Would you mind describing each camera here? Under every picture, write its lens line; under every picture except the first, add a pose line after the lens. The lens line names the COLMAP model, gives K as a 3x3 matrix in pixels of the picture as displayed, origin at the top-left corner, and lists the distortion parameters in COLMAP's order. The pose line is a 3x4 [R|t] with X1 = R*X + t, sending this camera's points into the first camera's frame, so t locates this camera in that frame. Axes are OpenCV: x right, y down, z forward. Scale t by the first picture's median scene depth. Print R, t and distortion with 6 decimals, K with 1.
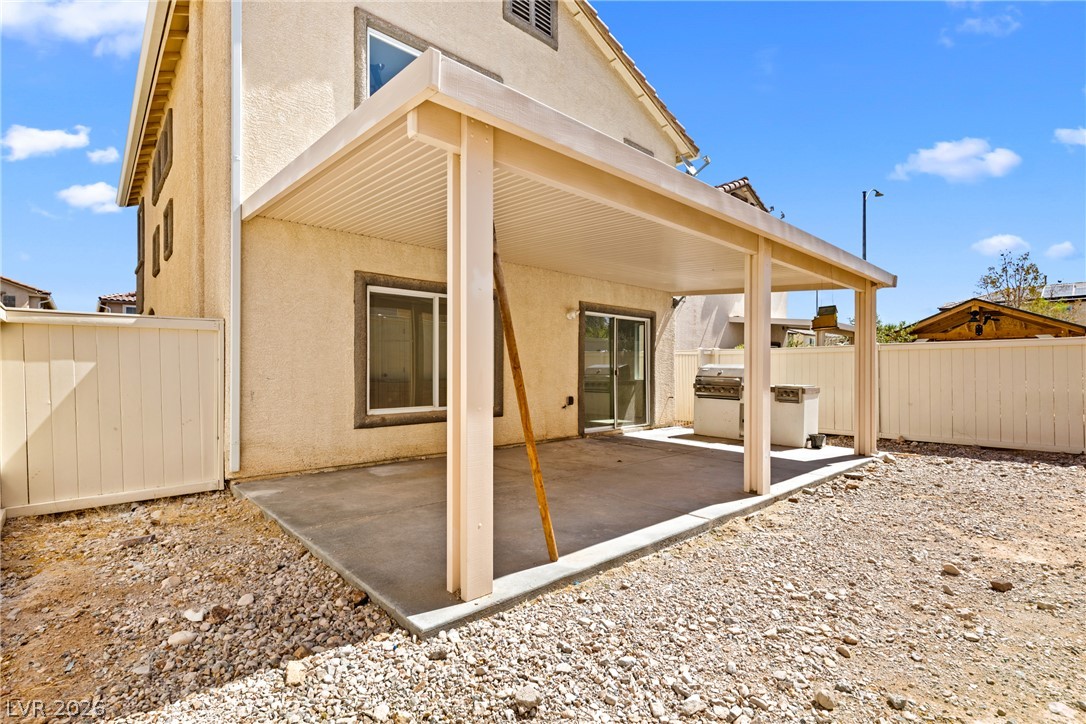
lens RADIAL K [[498.4, 0, 544.8], [0, 498.4, 364.2], [0, 0, 1]] dist [0.005646, 0.000952]
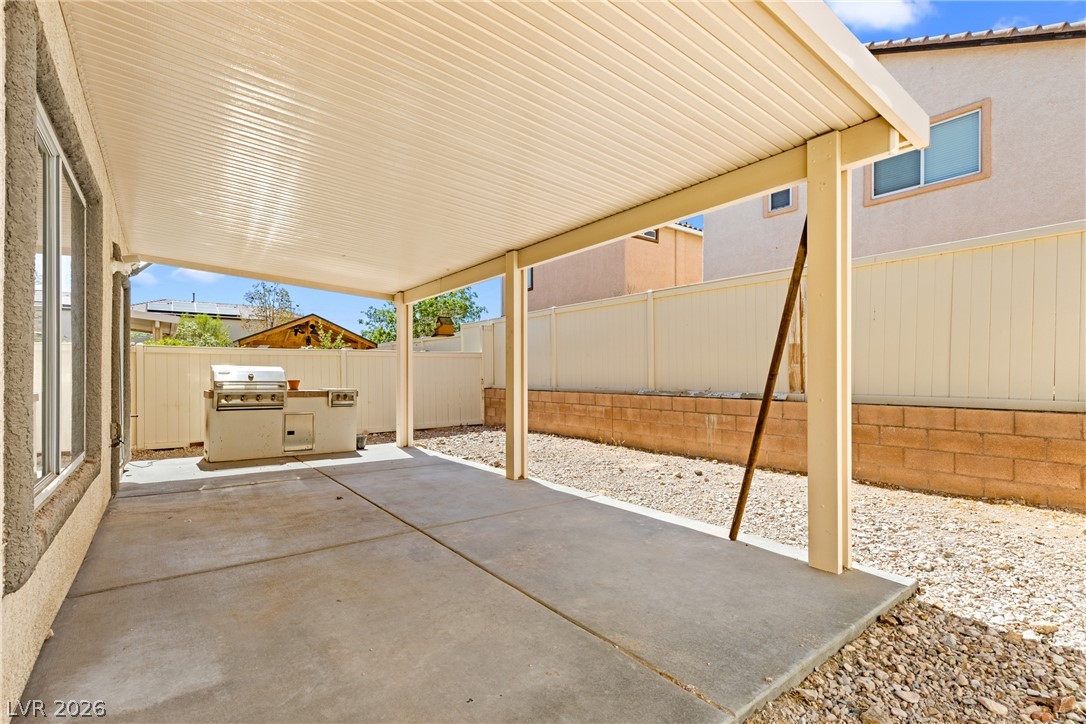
lens RADIAL K [[498.4, 0, 553.4], [0, 498.4, 369.0], [0, 0, 1]] dist [0.005646, 0.000952]
pose [[0.098433, 0.005536, 0.995128, -0.758208], [-0.001901, 0.999984, -0.005375, 0.013165], [-0.995142, -0.001362, 0.098442, 0.865488]]
